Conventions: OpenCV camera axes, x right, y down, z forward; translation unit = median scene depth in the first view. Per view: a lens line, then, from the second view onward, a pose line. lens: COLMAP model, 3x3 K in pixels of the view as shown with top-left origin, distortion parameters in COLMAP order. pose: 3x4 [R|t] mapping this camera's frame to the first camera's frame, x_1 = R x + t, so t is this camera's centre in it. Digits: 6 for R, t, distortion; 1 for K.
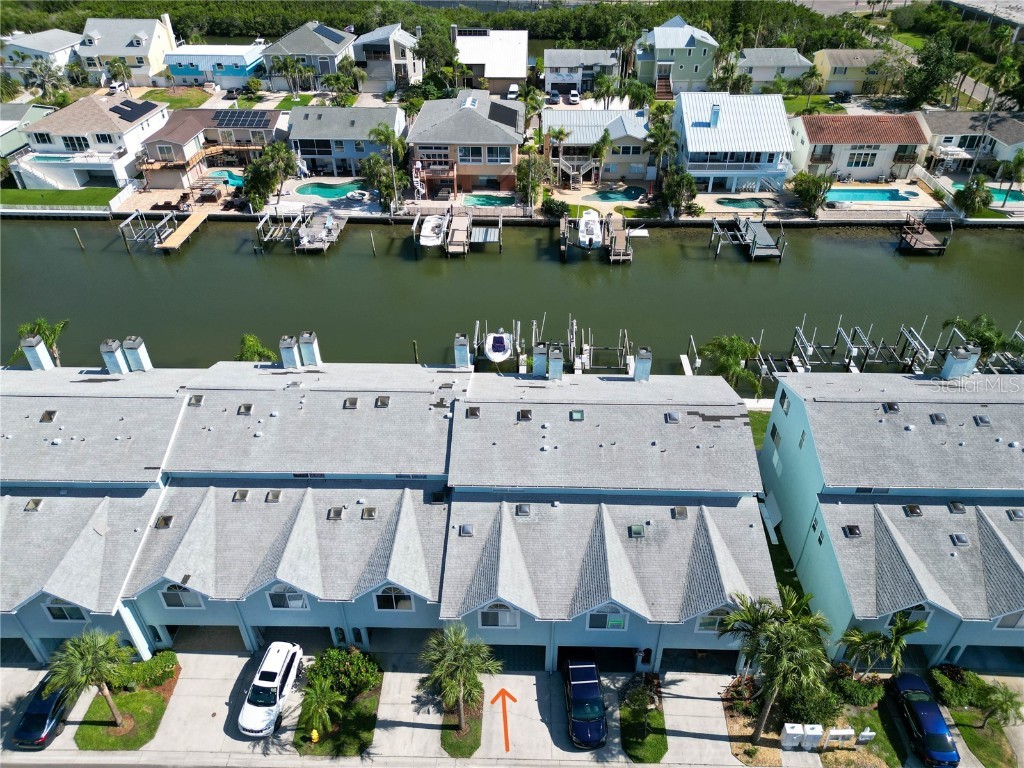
lens RADIAL K [[716.9, 0, 516.1], [0, 716.9, 385.0], [0, 0, 1]] dist [0.067962, -0.061336]
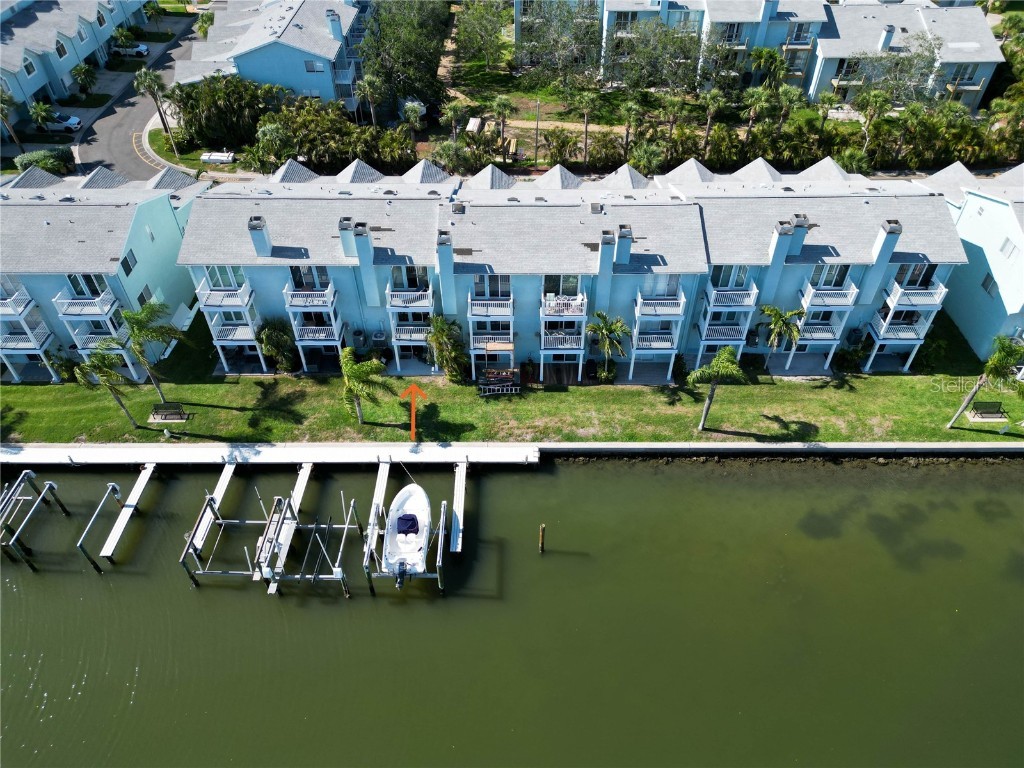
lens RADIAL K [[716.9, 0, 510.7], [0, 716.9, 385.5], [0, 0, 1]] dist [0.067962, -0.061336]
pose [[-0.999878, 0.015123, -0.003854, -0.088833], [-0.001010, 0.183762, 0.982970, -0.539149], [0.015574, 0.982854, -0.183725, 0.774162]]
